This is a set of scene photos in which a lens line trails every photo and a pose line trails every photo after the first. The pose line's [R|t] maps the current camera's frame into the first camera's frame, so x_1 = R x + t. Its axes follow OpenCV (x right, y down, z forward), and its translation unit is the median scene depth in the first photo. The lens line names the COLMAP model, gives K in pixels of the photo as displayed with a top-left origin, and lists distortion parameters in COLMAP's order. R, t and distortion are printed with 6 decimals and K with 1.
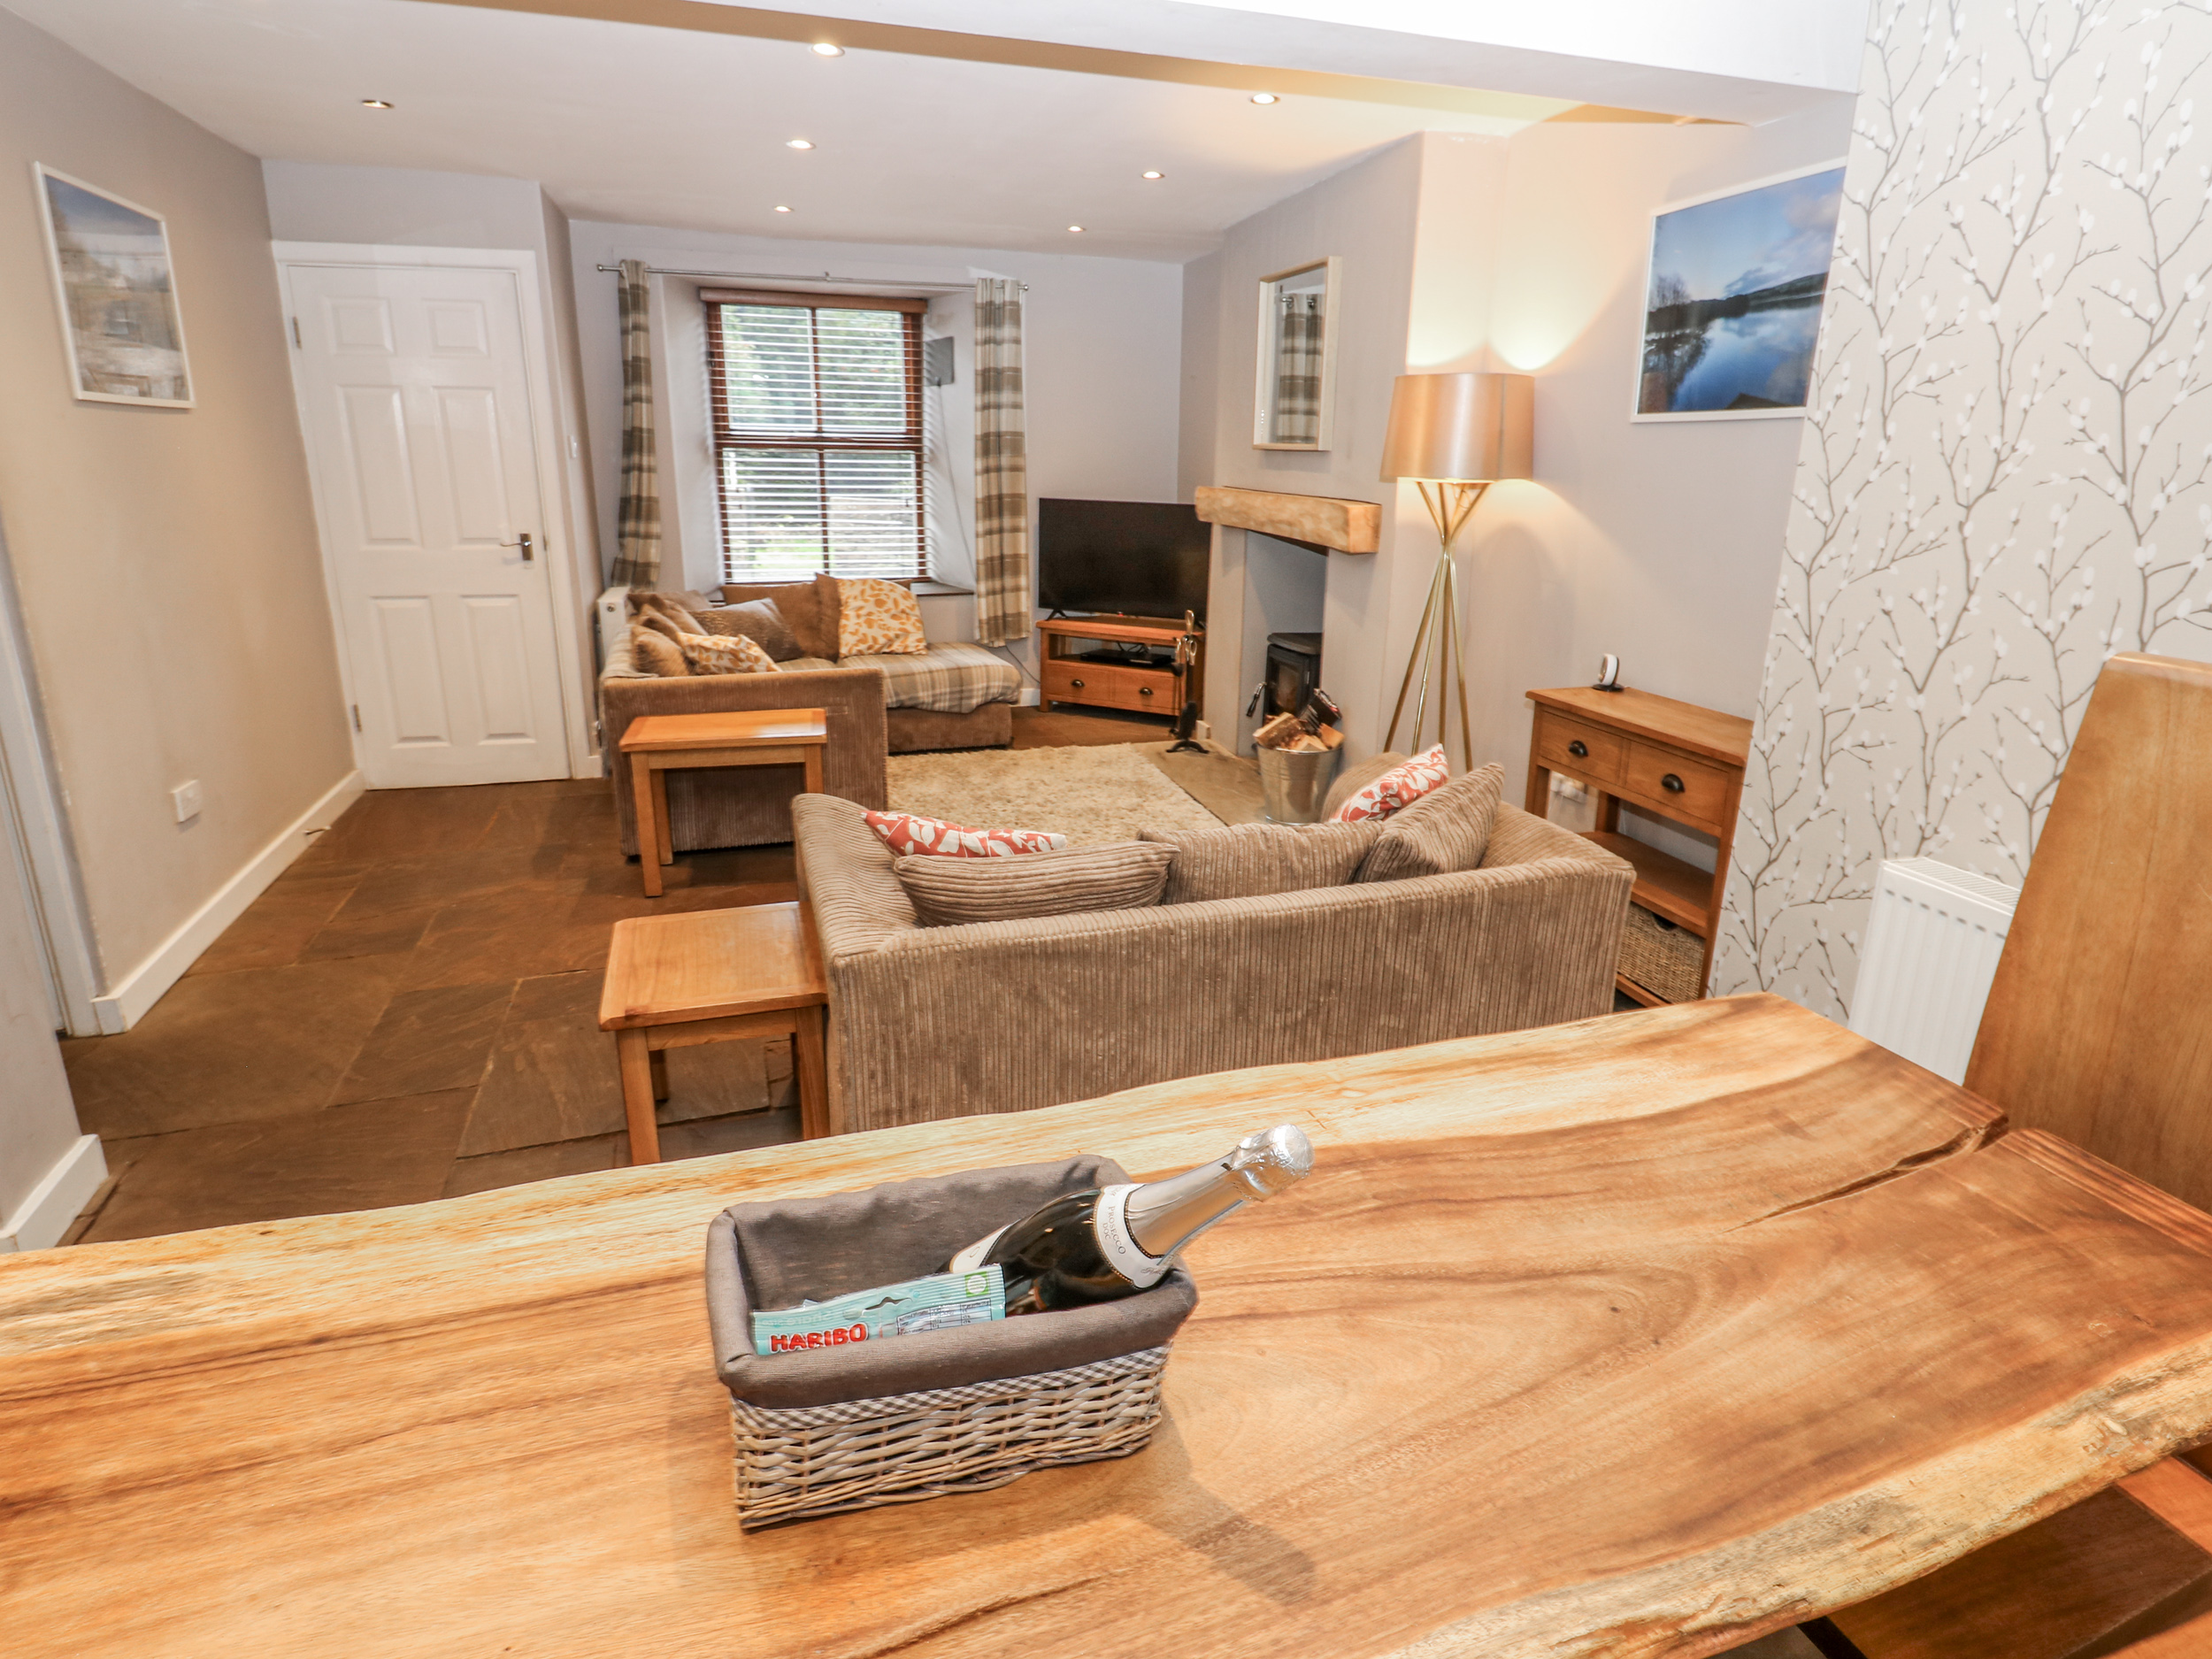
lens RADIAL K [[1164.7, 0, 1096.0], [0, 1164.7, 815.9], [0, 0, 1]] dist [-0.004130, -0.007339]
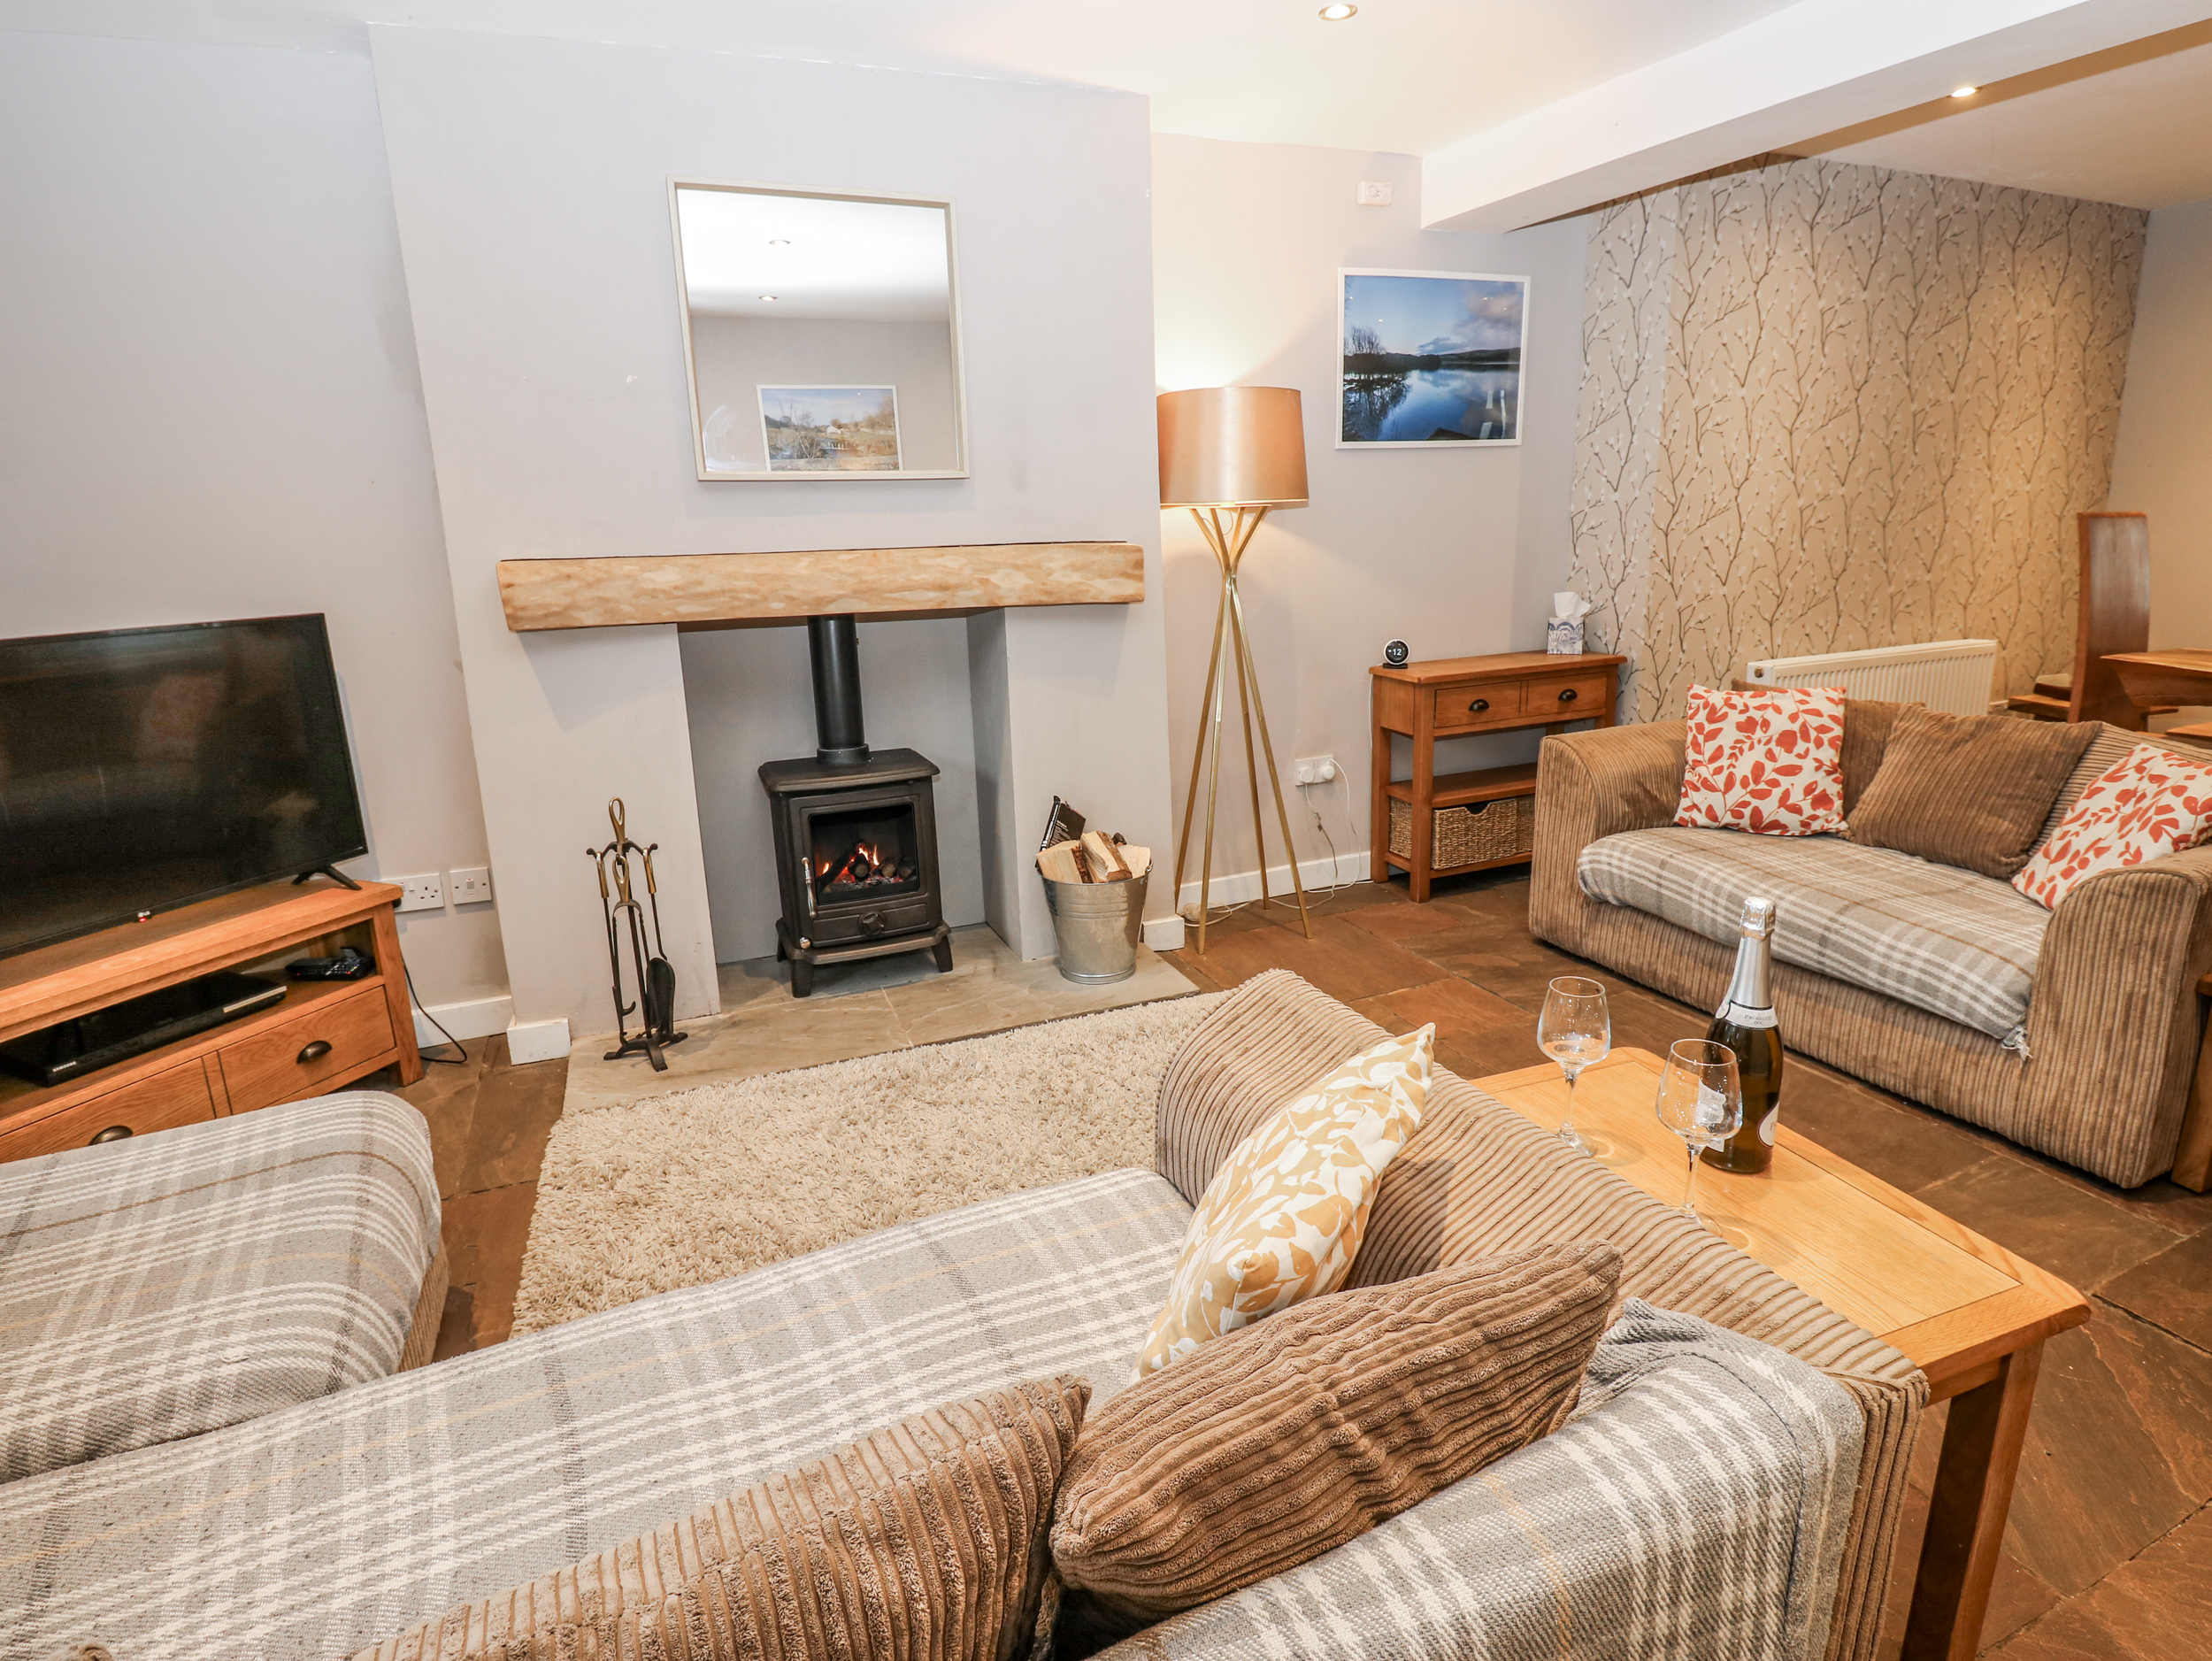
lens RADIAL K [[1164.8, 0, 1104.2], [0, 1164.8, 812.8], [0, 0, 1]] dist [-0.004130, -0.007339]
pose [[-0.107703, -0.249573, 0.962348, -0.398066], [0.326248, 0.905503, 0.271344, -0.218594], [-0.939129, 0.343188, -0.016103, 0.744444]]
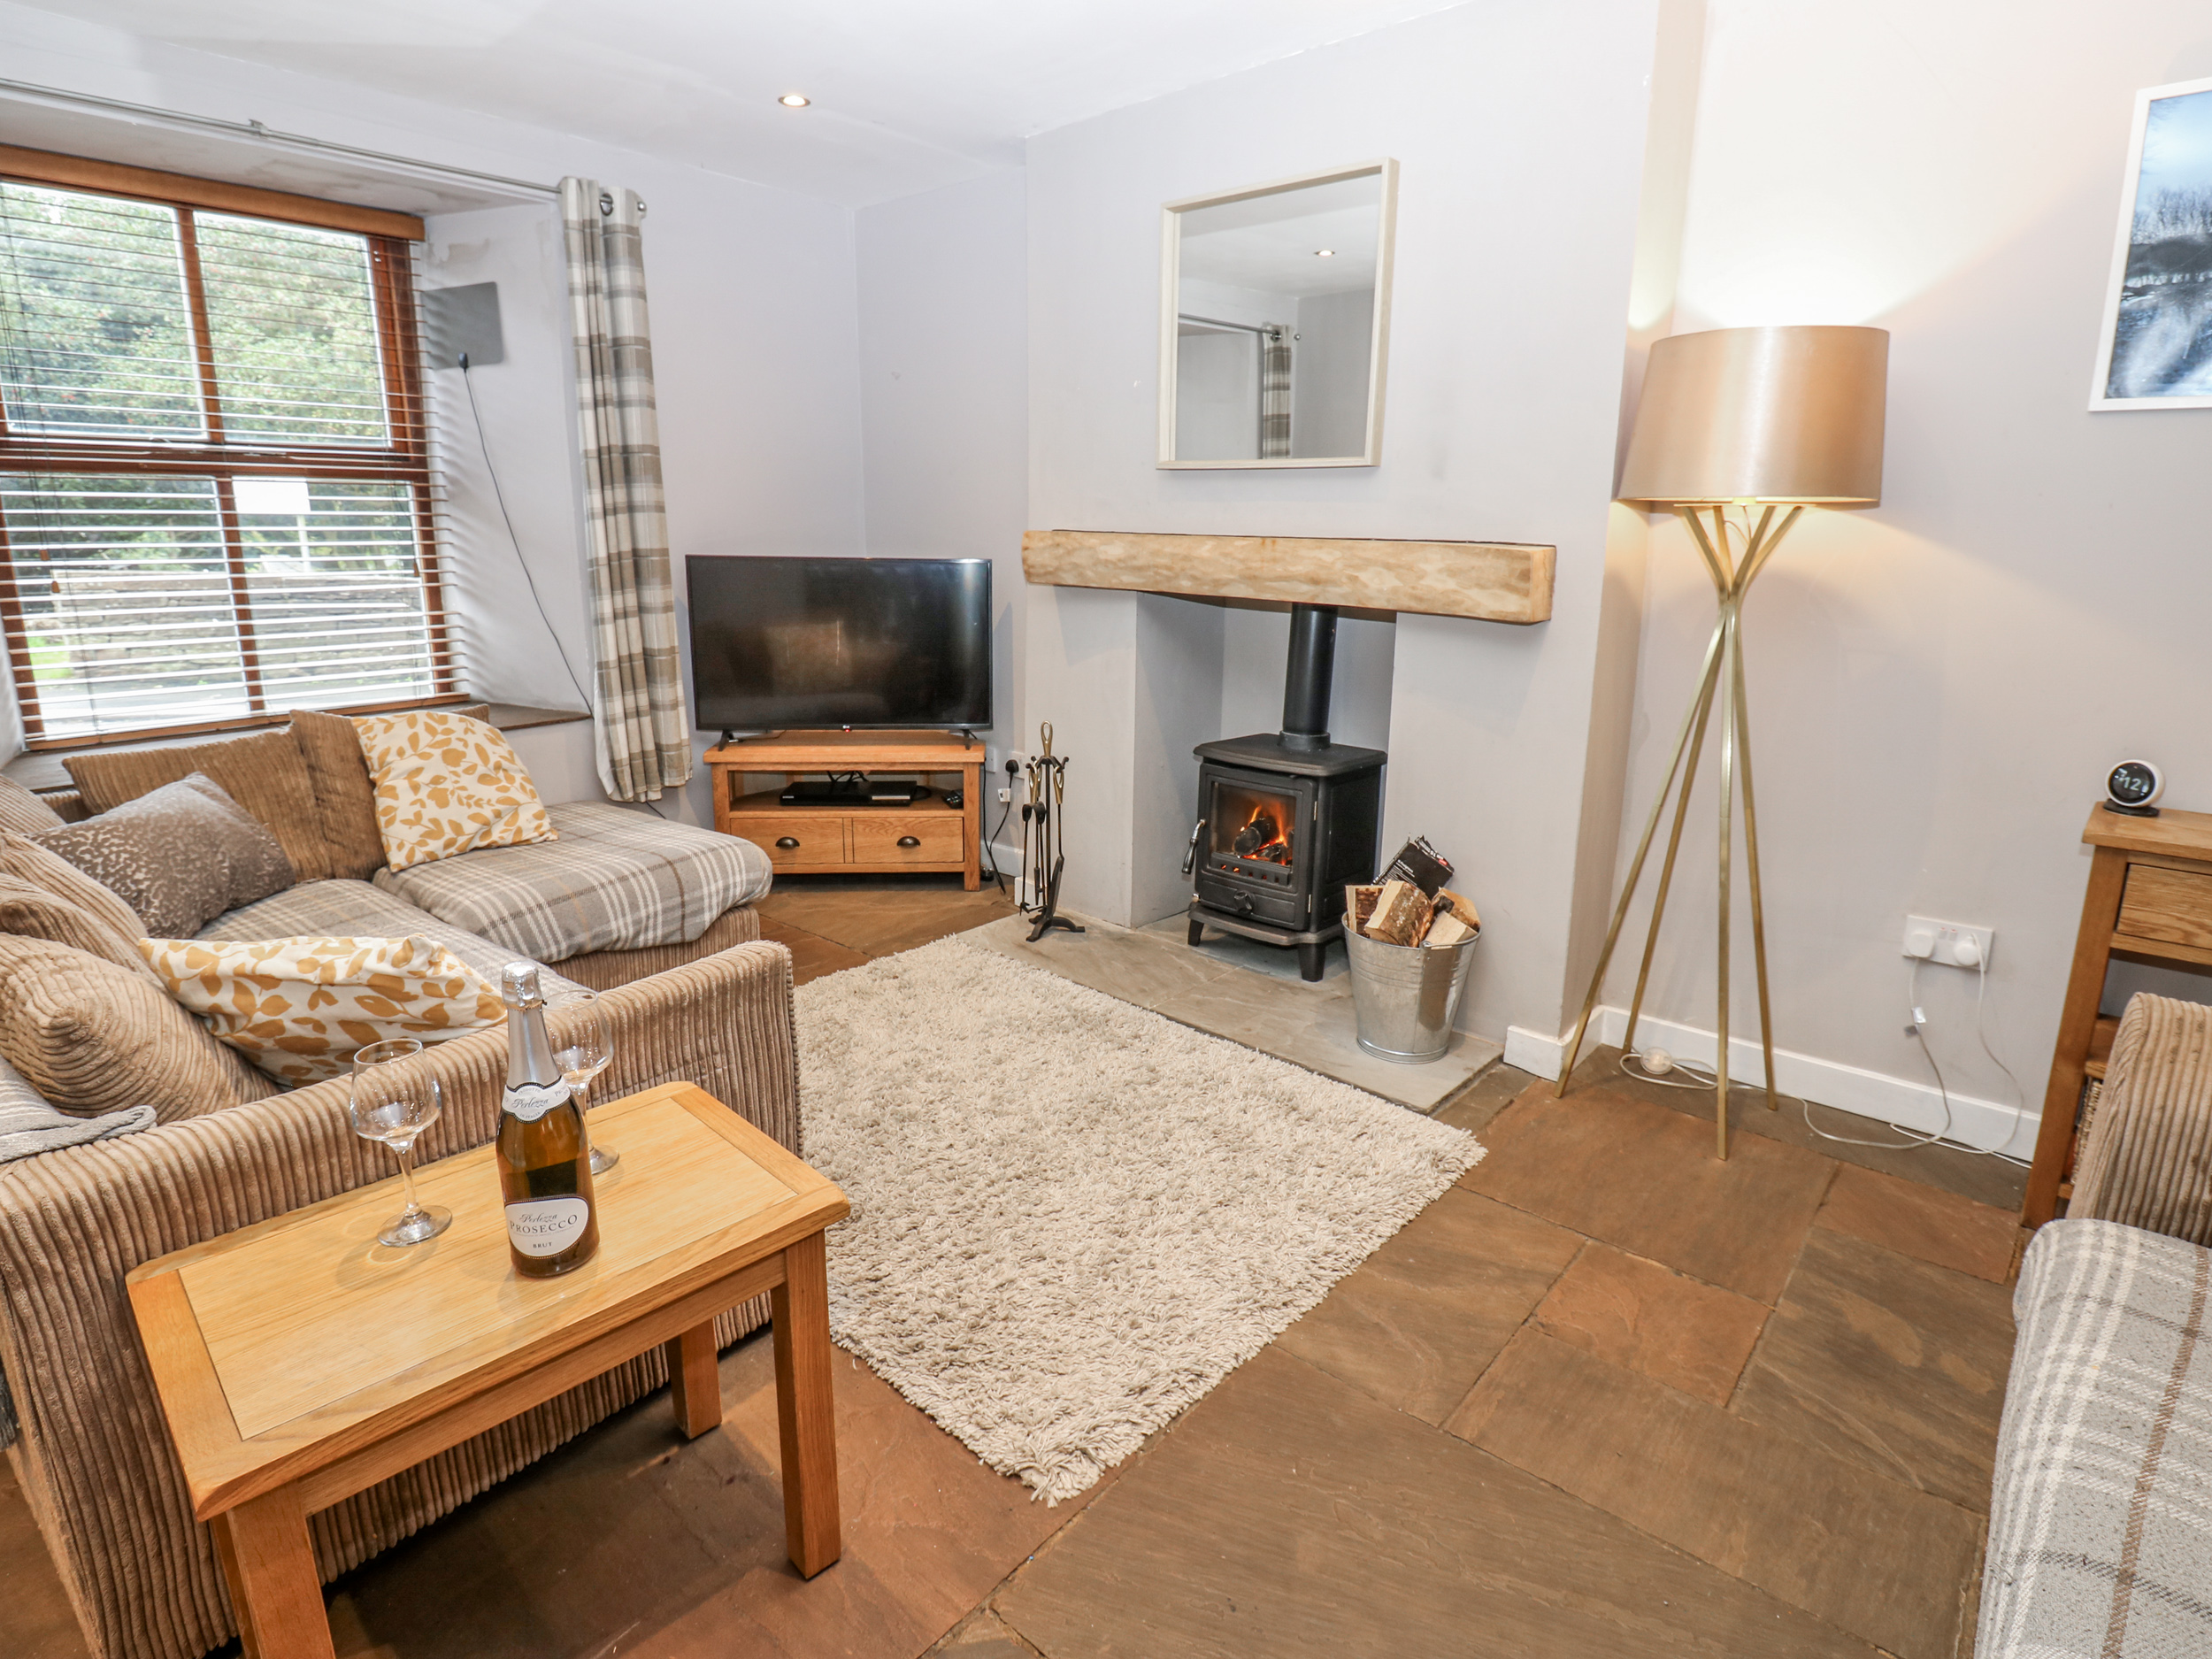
lens RADIAL K [[1164.7, 0, 1104.7], [0, 1164.7, 808.3], [0, 0, 1]] dist [-0.004130, -0.007339]
pose [[0.845878, -0.134263, 0.516201, -0.211769], [0.161290, 0.986878, -0.007614, -0.108915], [-0.508405, 0.089699, 0.856434, 0.403394]]
